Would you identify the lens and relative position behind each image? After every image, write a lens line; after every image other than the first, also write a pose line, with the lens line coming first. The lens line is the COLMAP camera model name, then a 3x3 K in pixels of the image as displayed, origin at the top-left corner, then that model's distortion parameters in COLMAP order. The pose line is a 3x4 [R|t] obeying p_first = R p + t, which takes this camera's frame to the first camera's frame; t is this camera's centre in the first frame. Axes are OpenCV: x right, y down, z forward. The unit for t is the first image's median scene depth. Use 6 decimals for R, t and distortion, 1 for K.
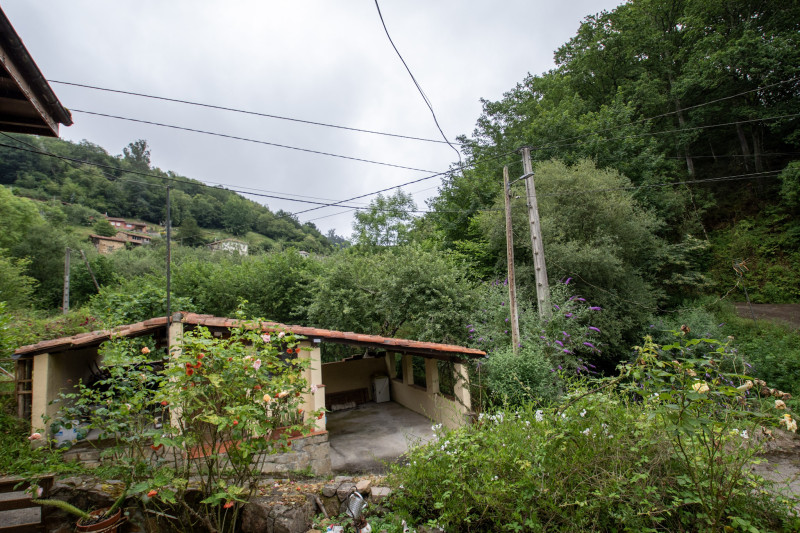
lens RADIAL K [[359.6, 0, 390.0], [0, 359.6, 266.0], [0, 0, 1]] dist [0.024984, -0.027483]
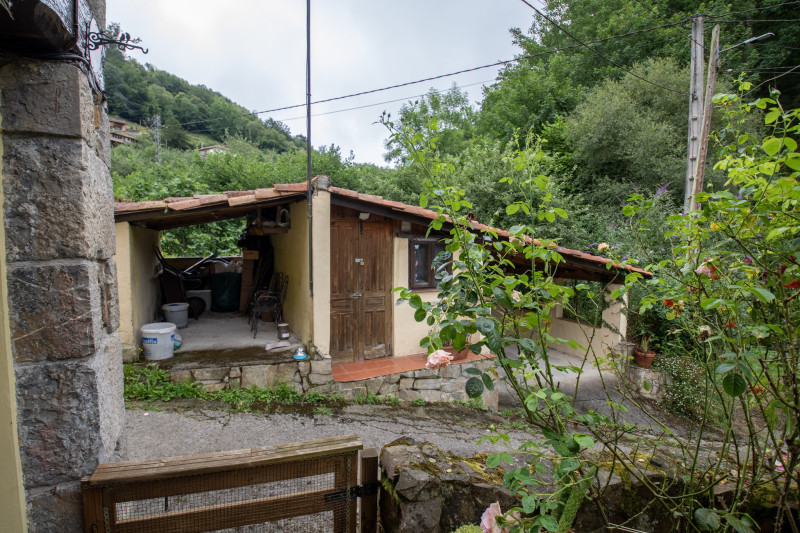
lens RADIAL K [[359.6, 0, 390.0], [0, 359.6, 266.0], [0, 0, 1]] dist [0.024984, -0.027483]
pose [[0.996932, 0.070611, 0.033770, -0.341658], [-0.076110, 0.975218, 0.207744, 0.102391], [-0.018264, -0.209677, 0.977600, 0.234172]]
